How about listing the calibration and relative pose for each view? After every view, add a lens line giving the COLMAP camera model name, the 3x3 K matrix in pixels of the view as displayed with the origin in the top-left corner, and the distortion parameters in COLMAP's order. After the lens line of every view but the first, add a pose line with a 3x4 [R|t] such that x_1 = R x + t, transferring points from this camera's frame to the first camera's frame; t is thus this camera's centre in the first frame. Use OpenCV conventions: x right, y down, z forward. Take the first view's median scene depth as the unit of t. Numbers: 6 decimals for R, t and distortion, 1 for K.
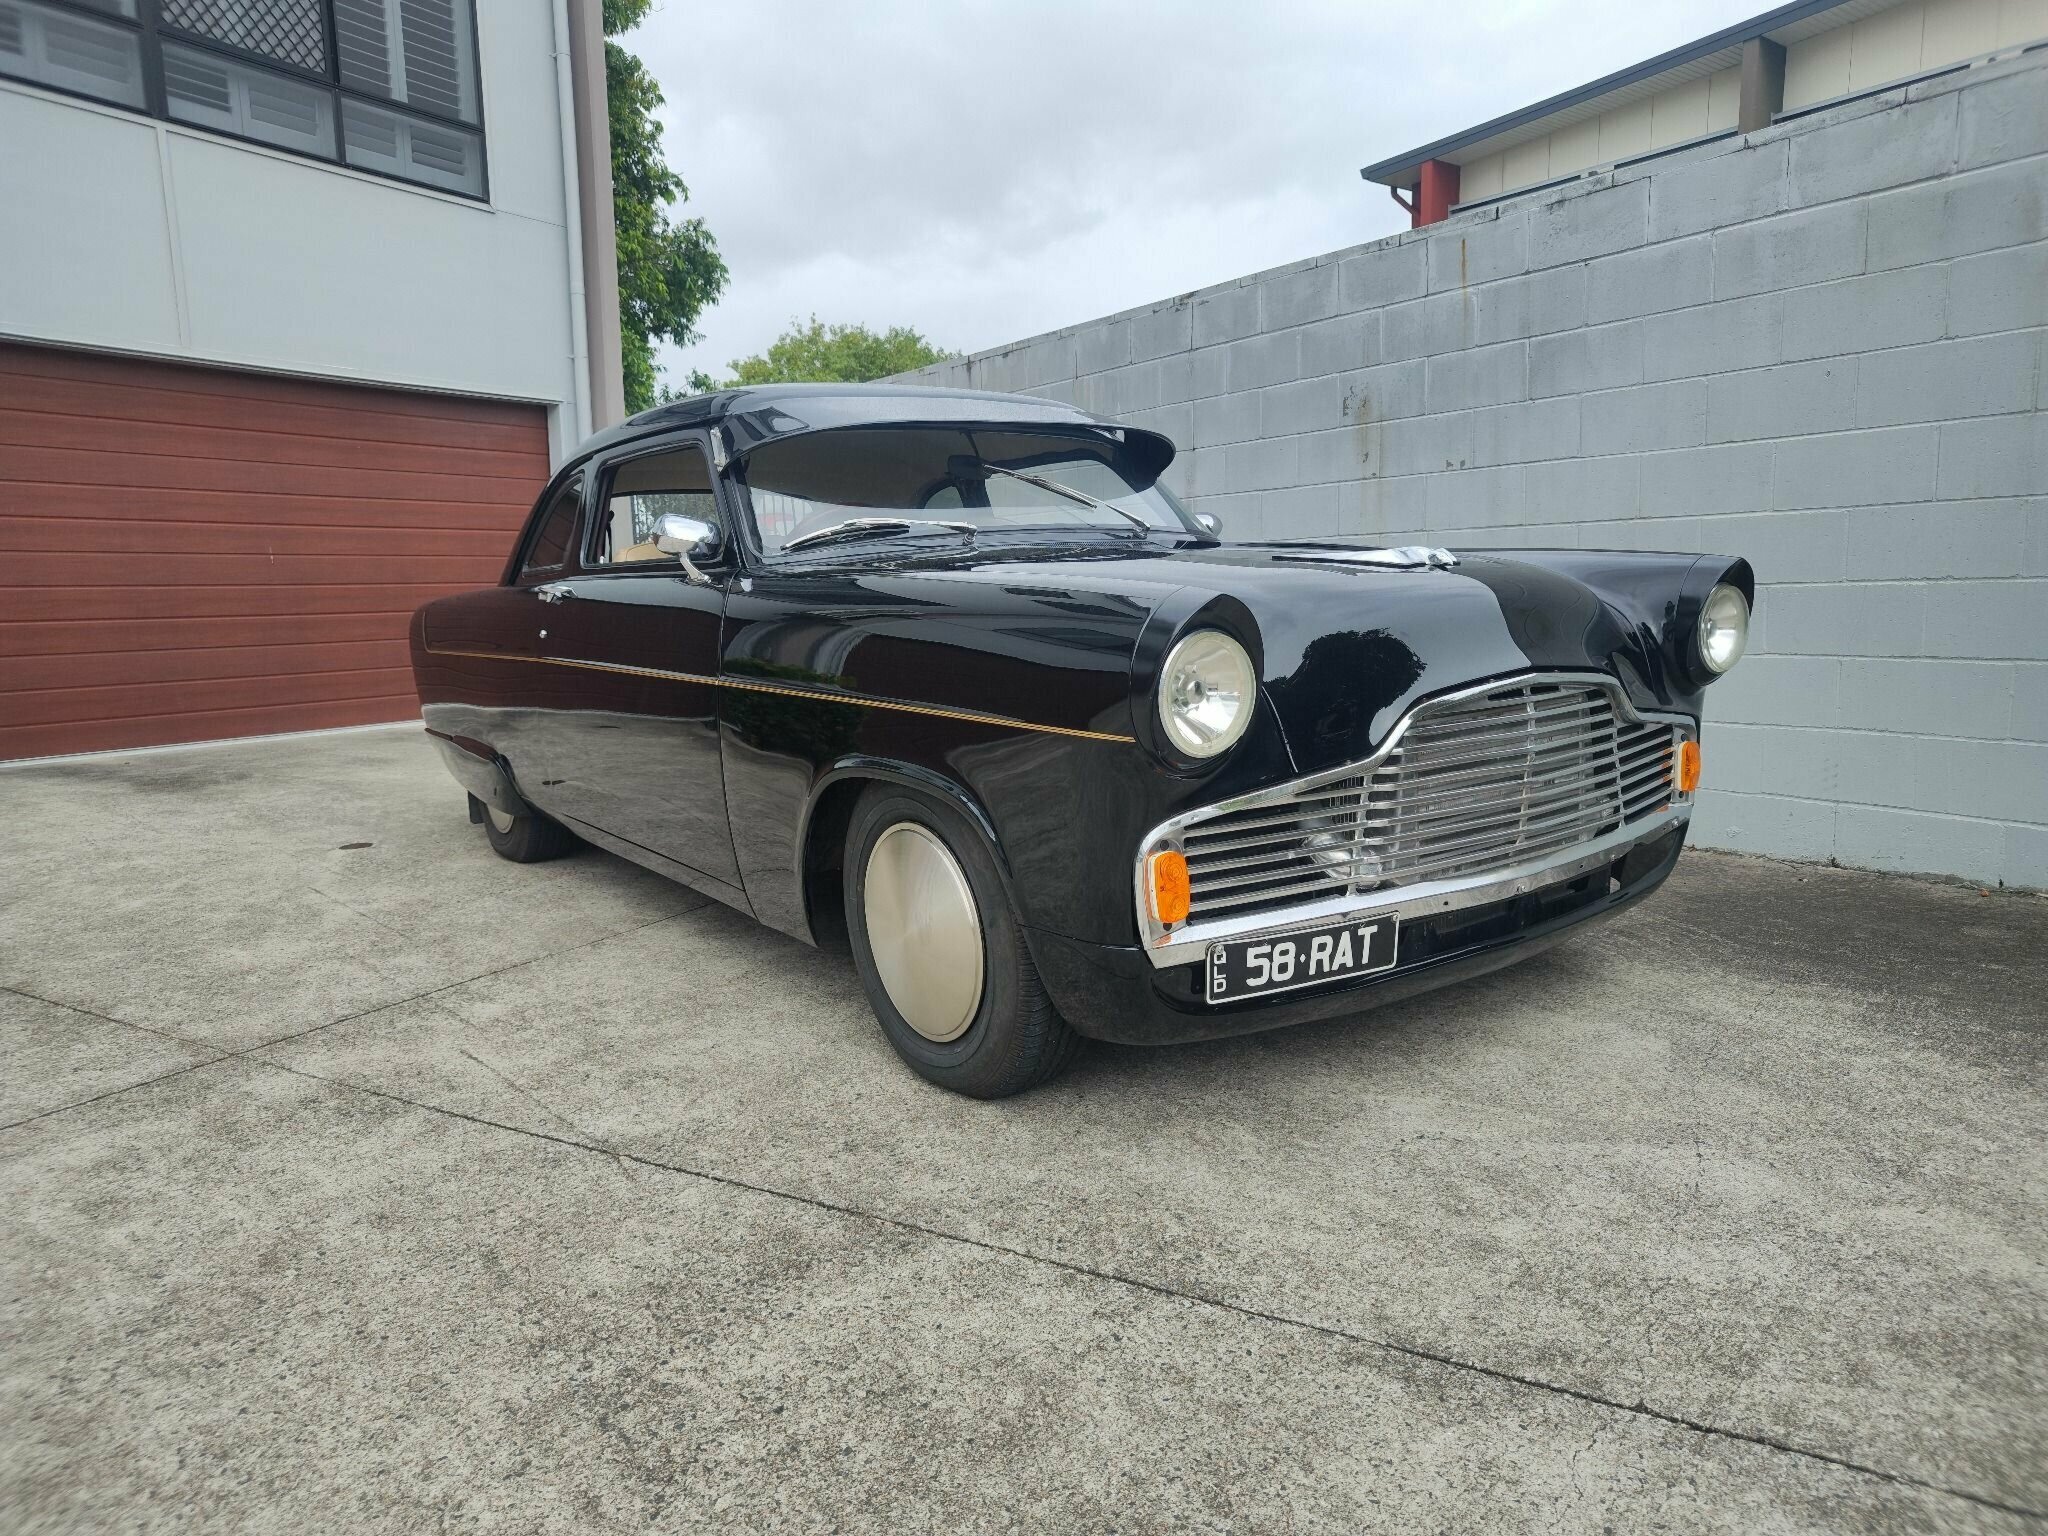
lens RADIAL K [[1362.4, 0, 1018.3], [0, 1362.4, 784.8], [0, 0, 1]] dist [0.002067, 0.019622]
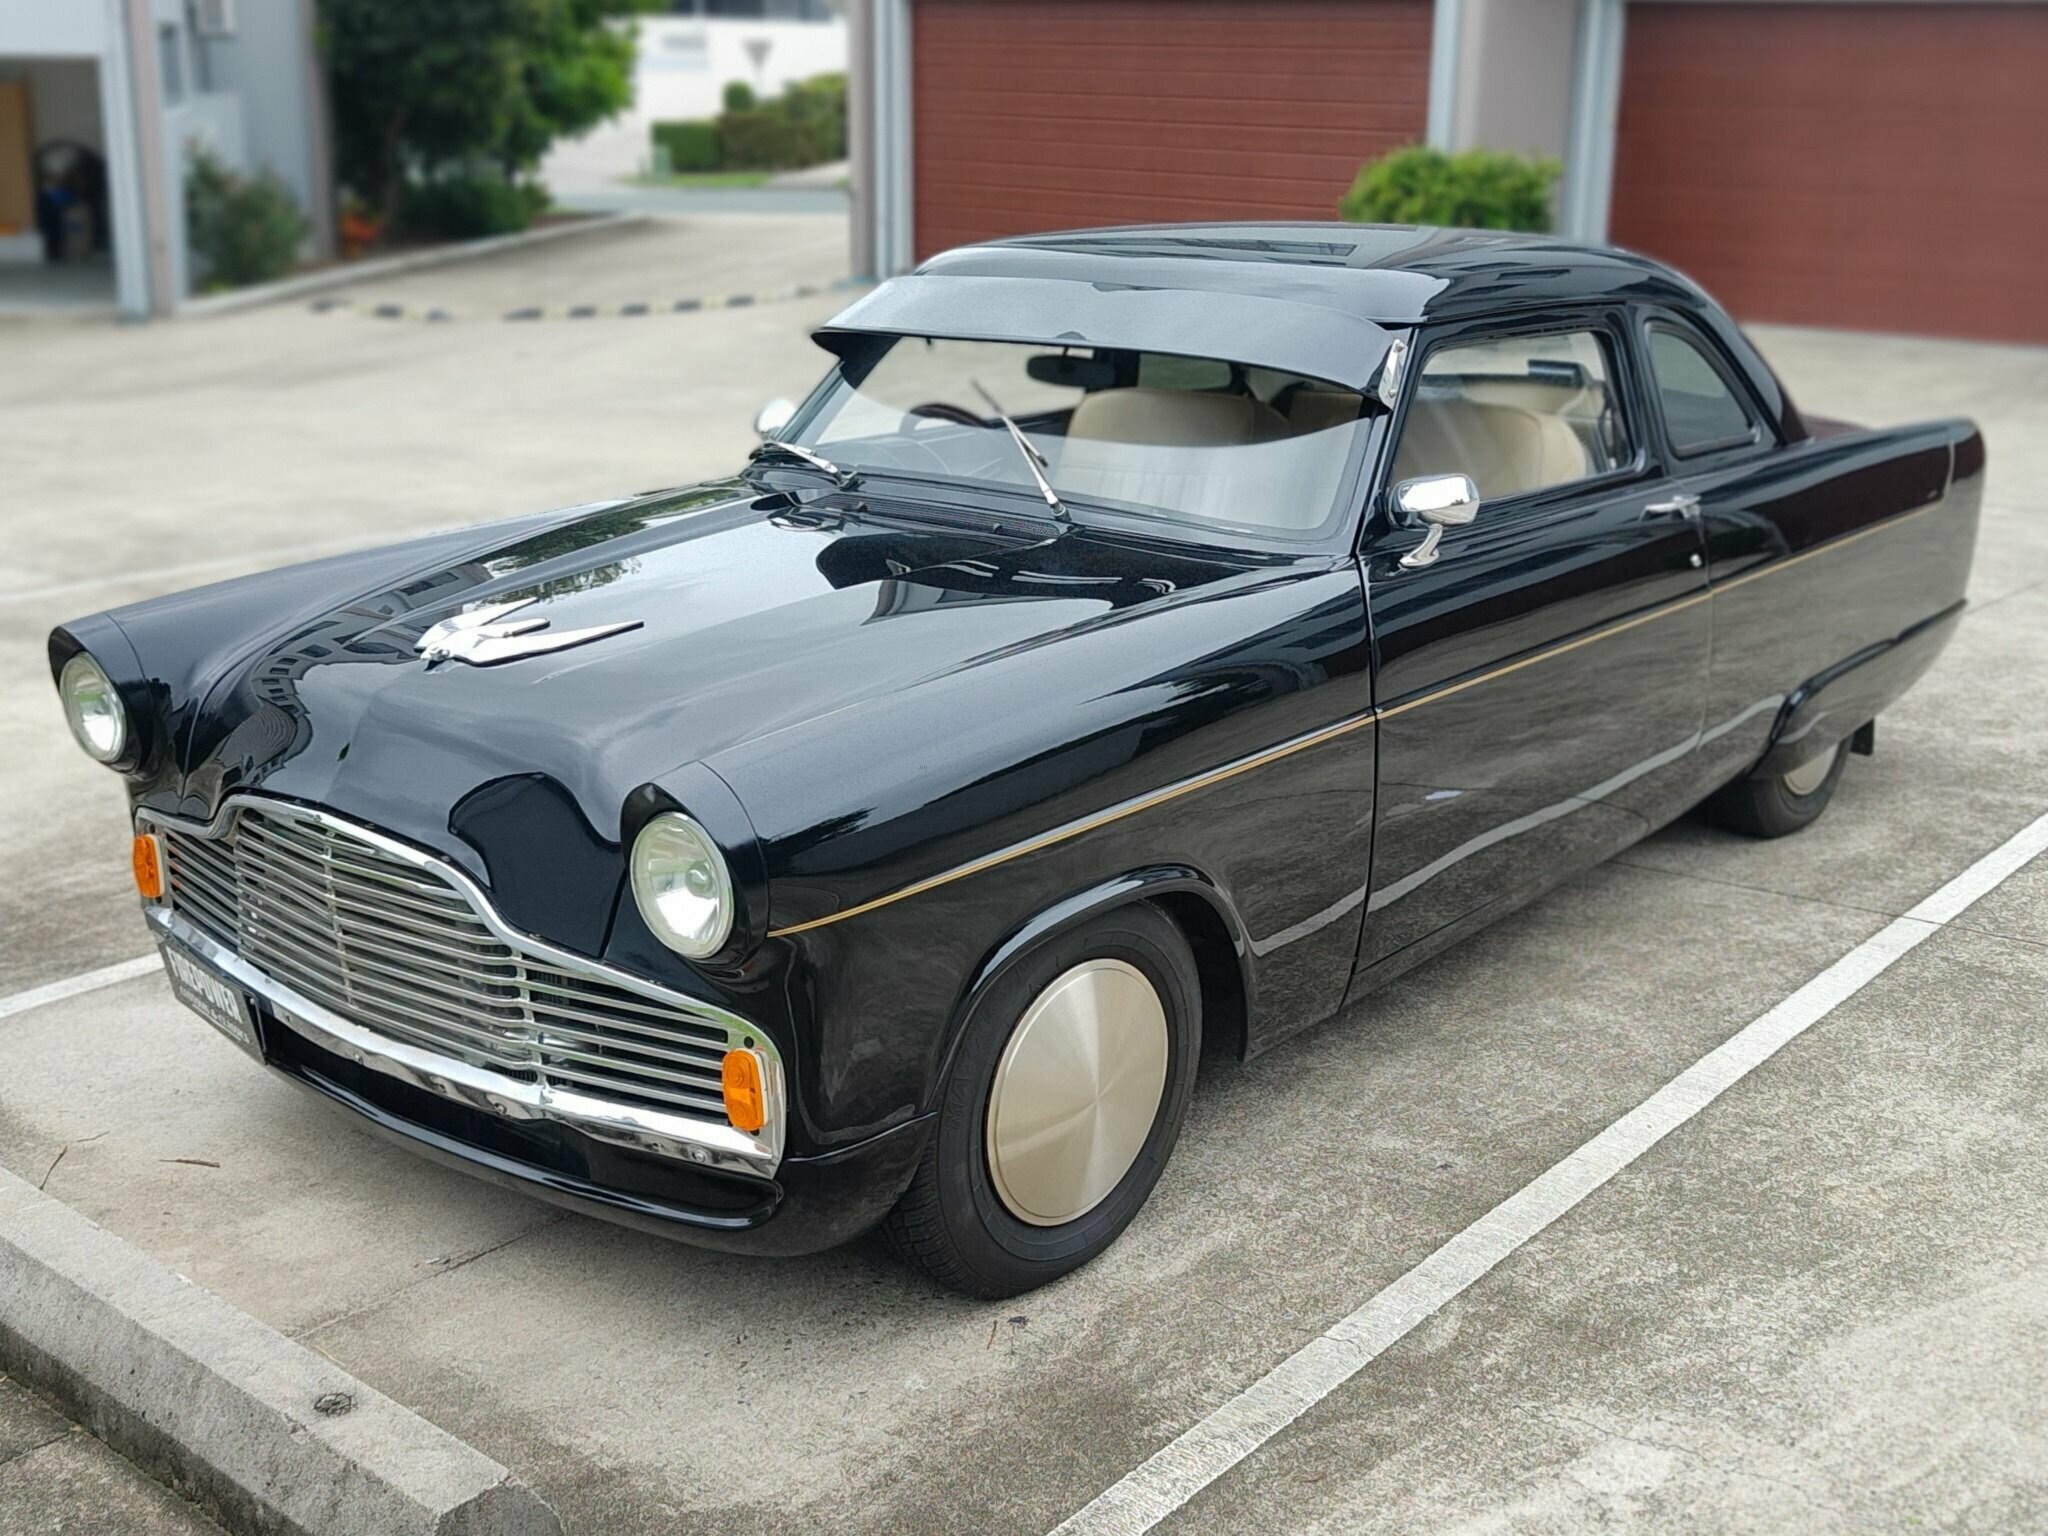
lens RADIAL K [[2227.5, 0, 1140.4], [0, 2227.5, 698.2], [0, 0, 1]] dist [0.121515, -0.313613]
pose [[0.270137, 0.279806, -0.921268, 1.329923], [-0.166188, 0.956031, 0.241634, -0.425862], [0.948371, 0.087829, 0.304760, 0.792153]]
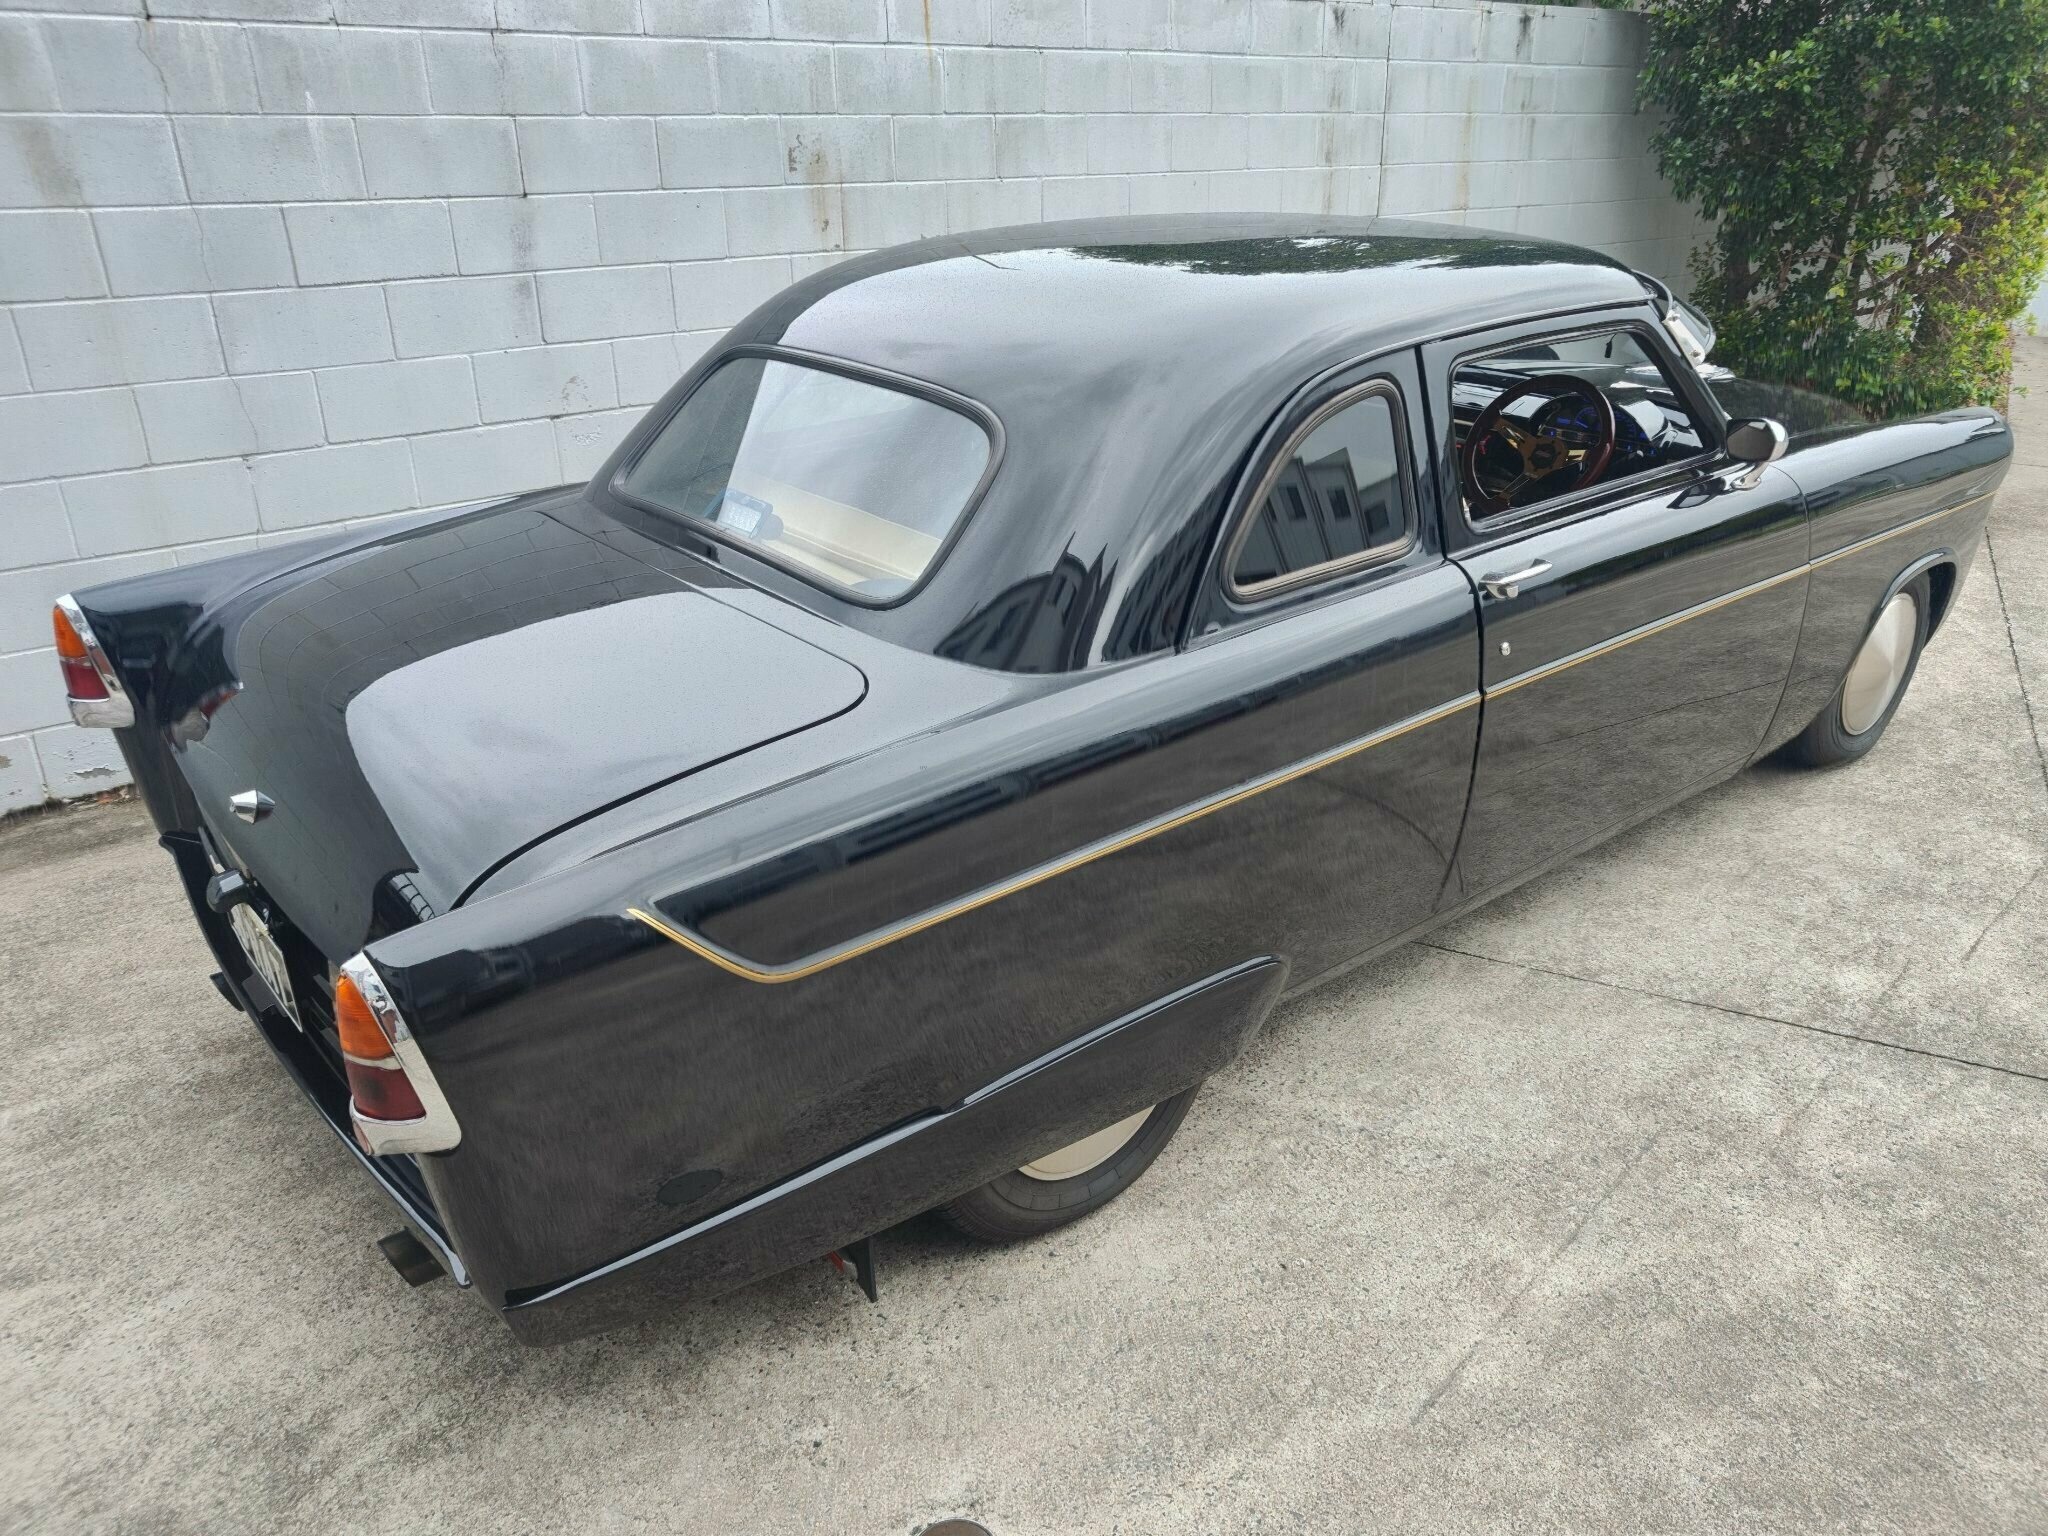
lens RADIAL K [[1497.6, 0, 1068.7], [0, 1497.6, 756.3], [0, 0, 1]] dist [-0.020852, 0.037834]
pose [[-0.091716, -0.374566, 0.922653, -1.245459], [0.150985, 0.910615, 0.384688, -0.456616], [-0.984272, 0.174589, -0.026964, 1.554700]]
